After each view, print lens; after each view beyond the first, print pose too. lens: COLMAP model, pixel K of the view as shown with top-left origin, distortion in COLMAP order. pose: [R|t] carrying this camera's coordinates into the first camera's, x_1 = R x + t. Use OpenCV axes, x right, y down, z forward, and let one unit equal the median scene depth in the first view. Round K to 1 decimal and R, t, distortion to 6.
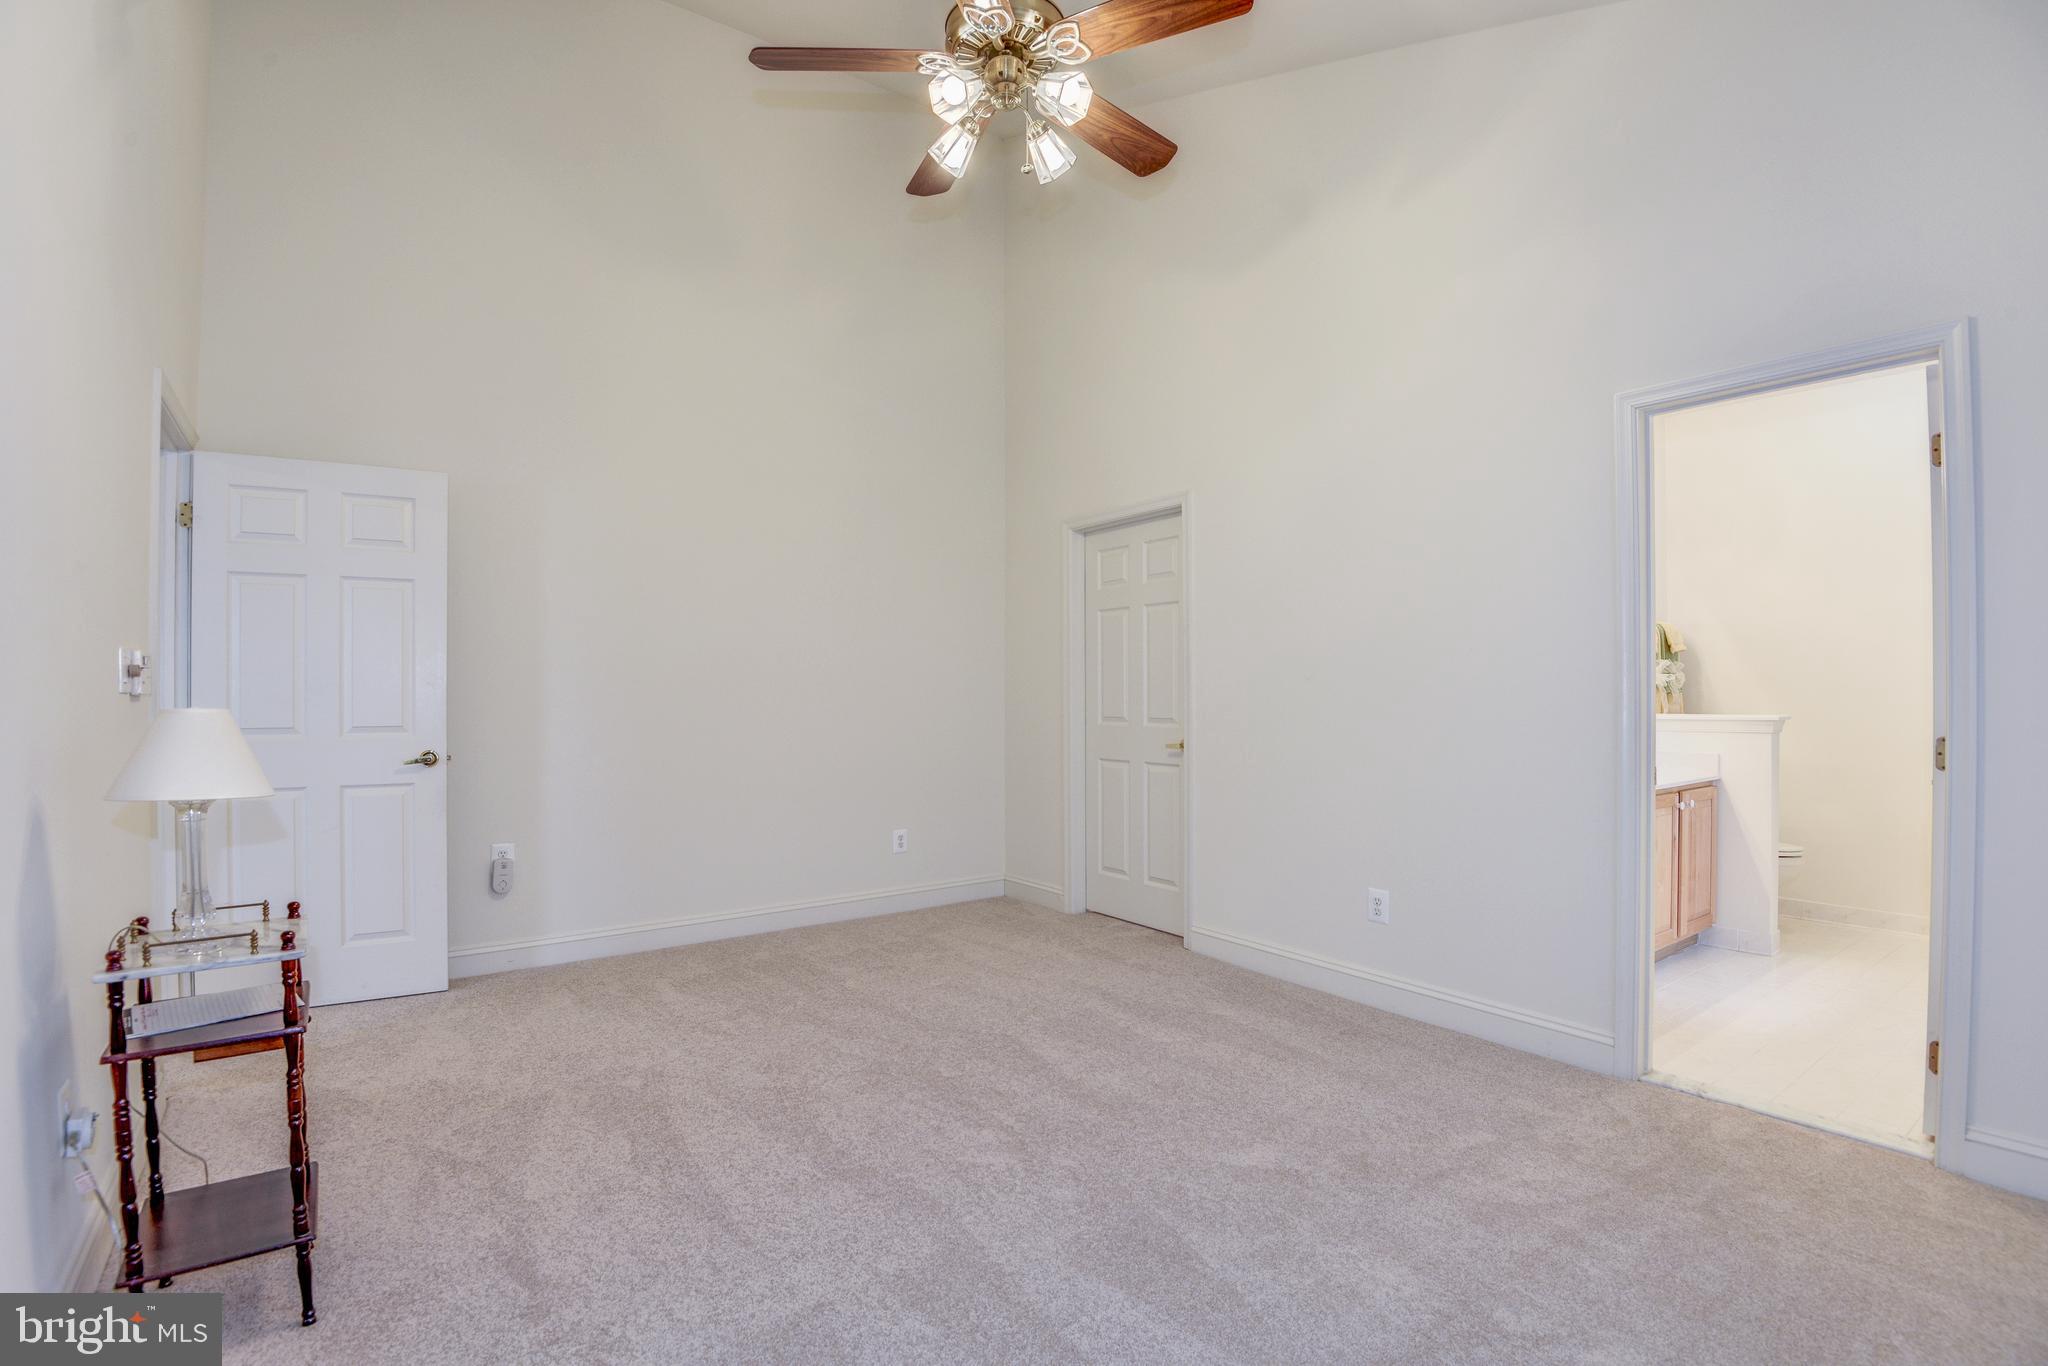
lens RADIAL K [[944.1, 0, 1024.0], [0, 944.1, 683.0], [0, 0, 1]] dist [-0.042356, 0.000024]
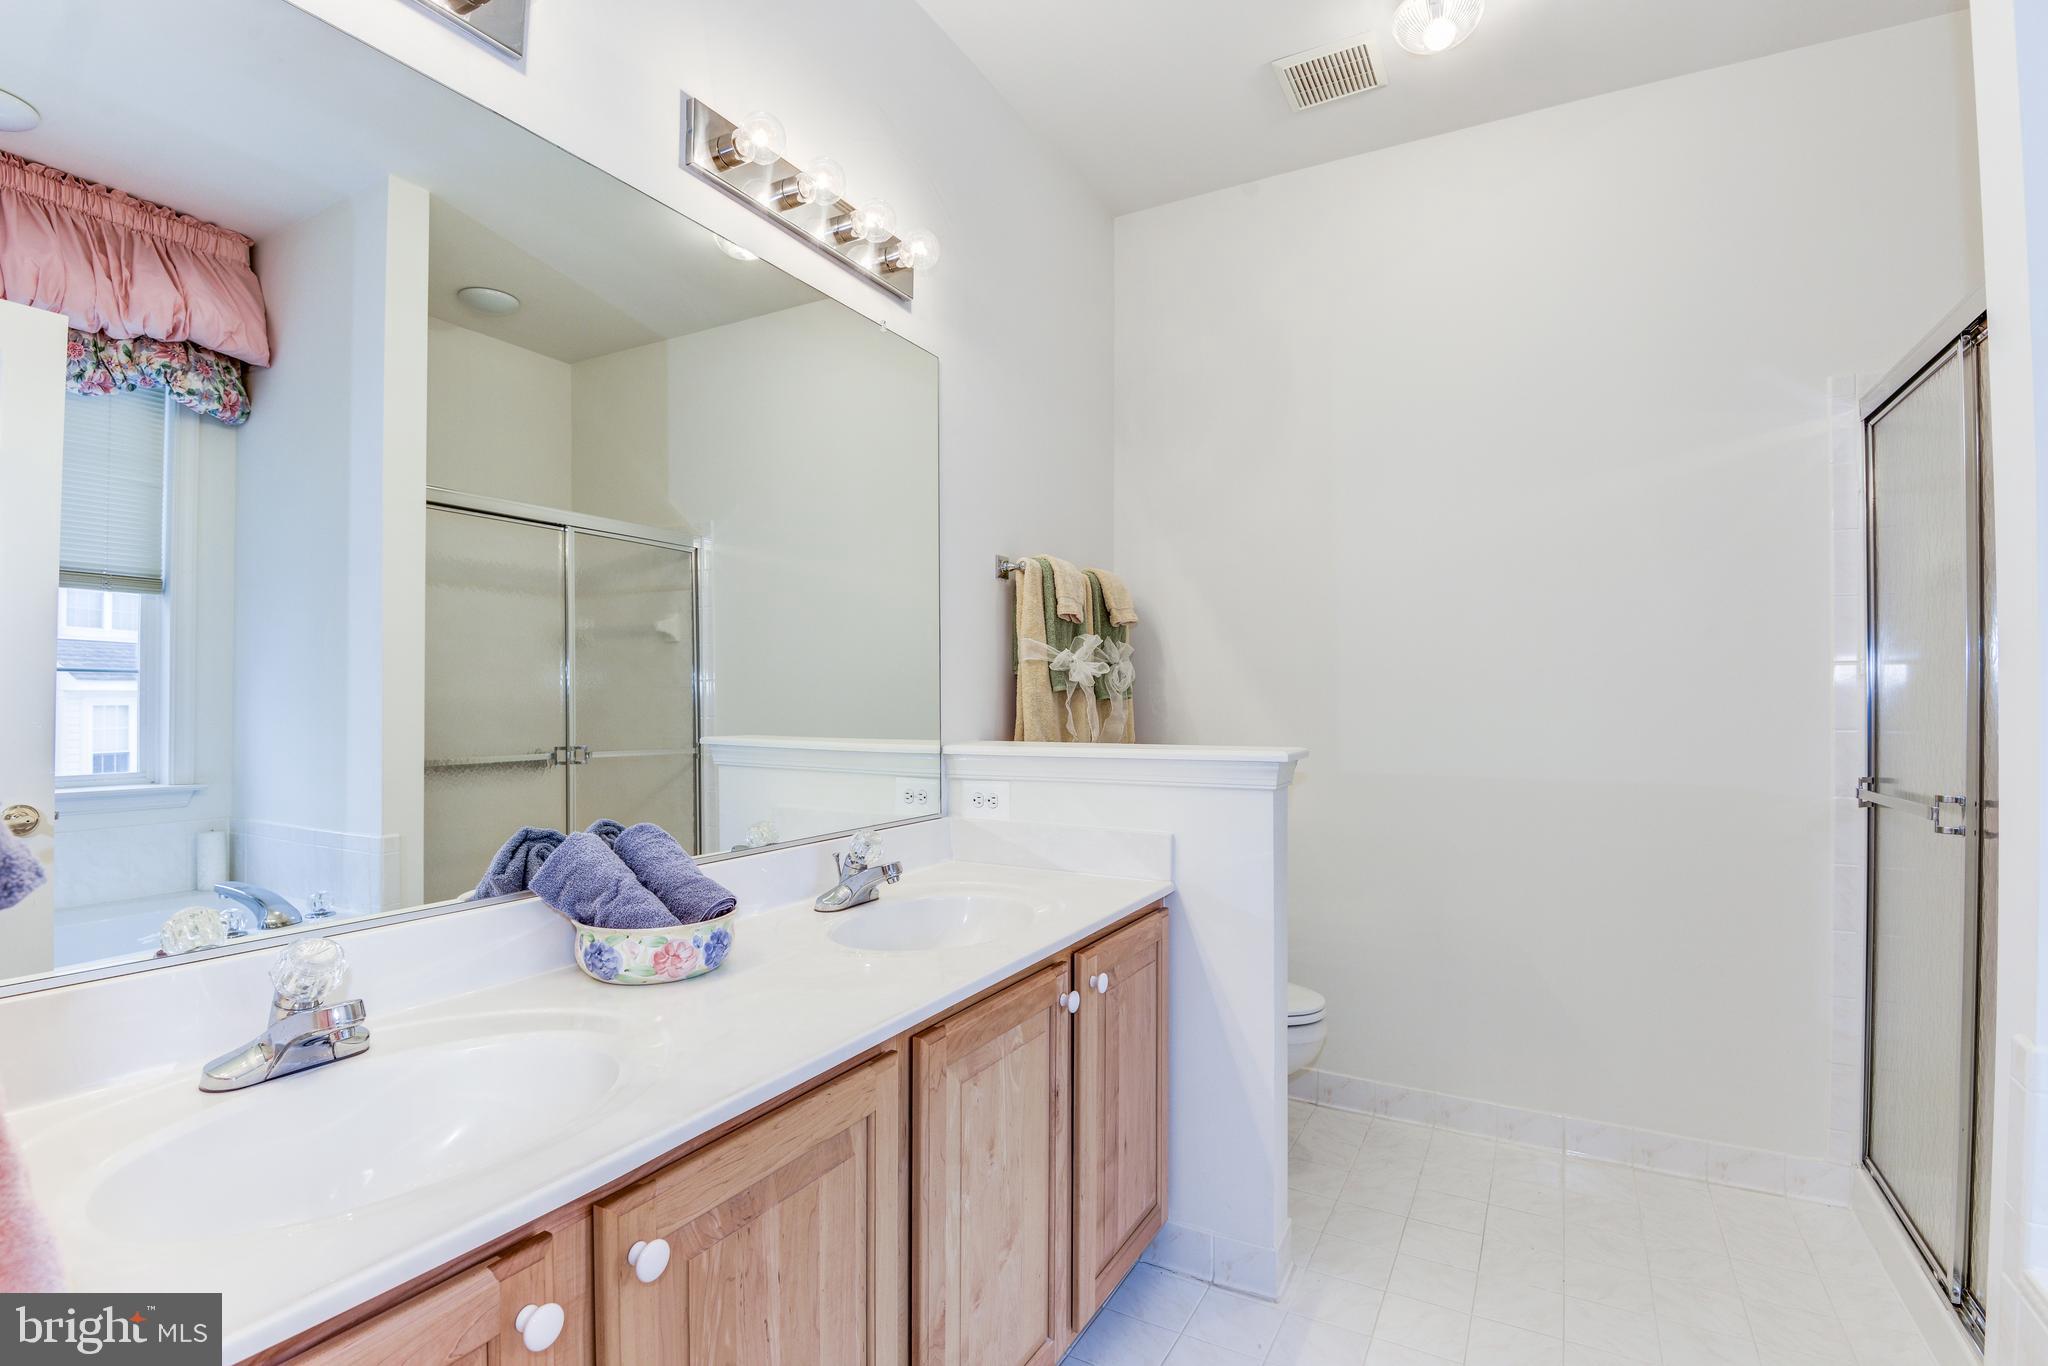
lens RADIAL K [[944.1, 0, 1024.0], [0, 944.1, 683.0], [0, 0, 1]] dist [-0.042356, 0.000024]
pose [[0.910846, 0.006515, 0.412695, 0.476794], [-0.002766, 0.999949, -0.009682, 0.006069], [-0.412737, 0.007677, 0.910818, 0.586629]]
